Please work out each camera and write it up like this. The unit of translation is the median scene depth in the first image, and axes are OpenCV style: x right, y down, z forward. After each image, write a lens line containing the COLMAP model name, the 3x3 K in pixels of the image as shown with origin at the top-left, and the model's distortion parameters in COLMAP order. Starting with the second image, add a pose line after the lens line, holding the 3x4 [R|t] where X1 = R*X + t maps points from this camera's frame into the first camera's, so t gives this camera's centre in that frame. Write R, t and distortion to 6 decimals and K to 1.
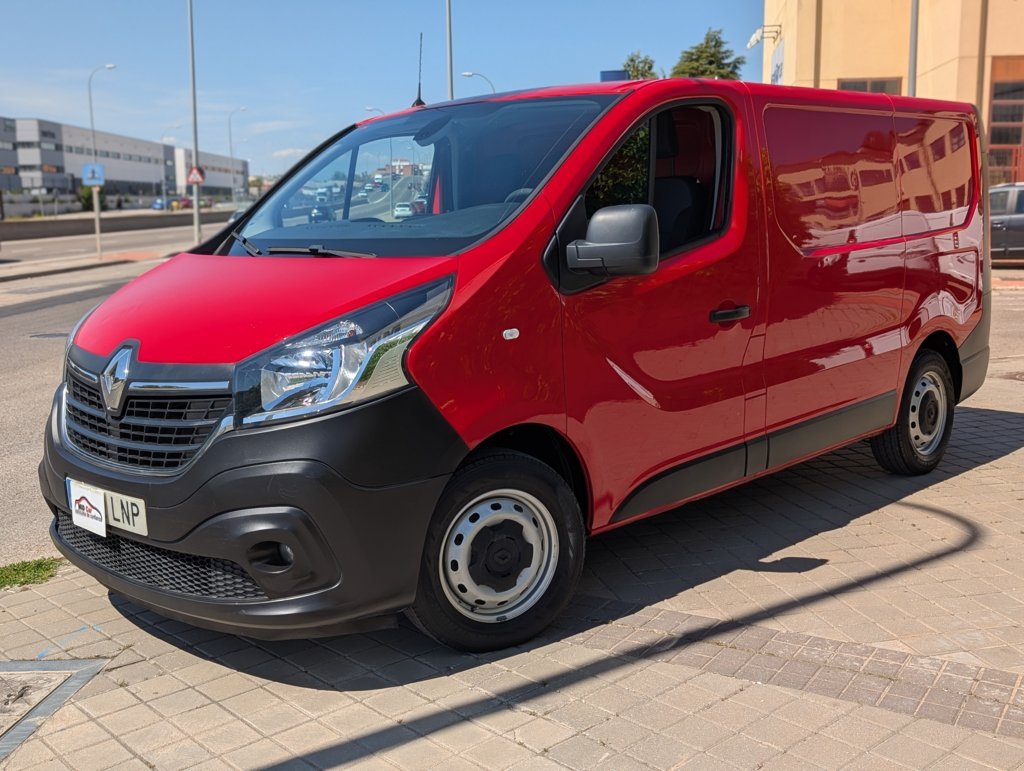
lens RADIAL K [[1101.8, 0, 512.0], [0, 1101.8, 385.5], [0, 0, 1]] dist [0.022879, -0.013836]
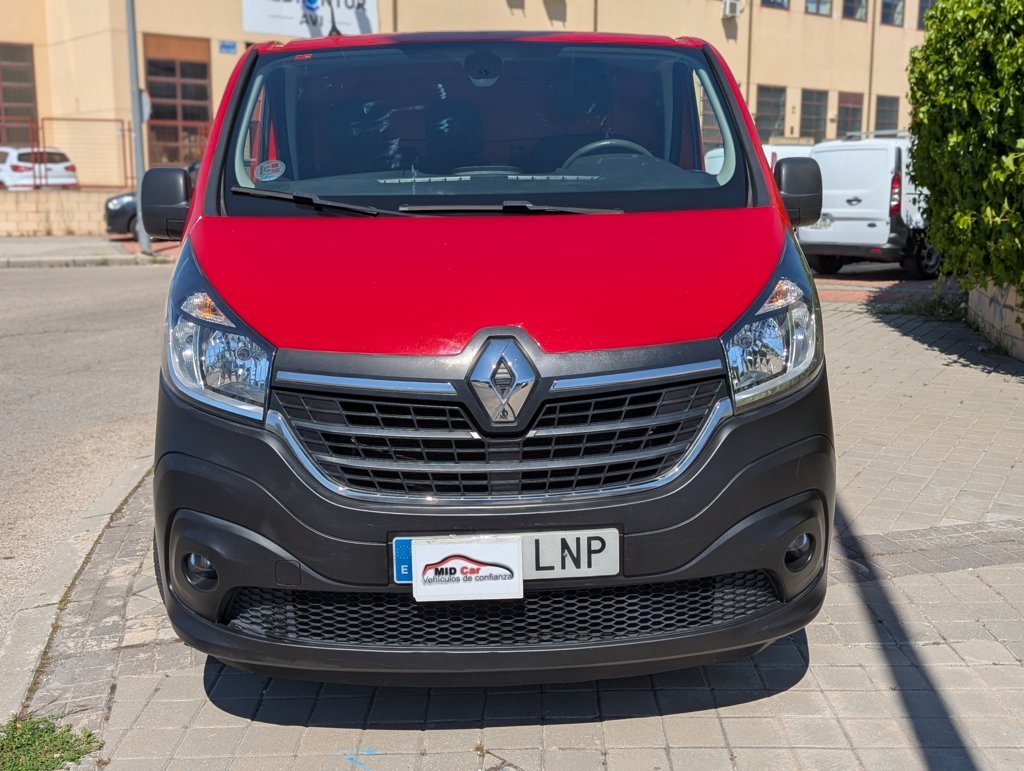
lens RADIAL K [[1110.7, 0, 512.0], [0, 1110.7, 385.5], [0, 0, 1]] dist [0.087057, -0.190670]
pose [[0.674234, -0.118372, 0.728970, -0.905498], [0.106536, 0.992336, 0.062602, -0.049627], [-0.730793, 0.035453, 0.681677, 0.505422]]
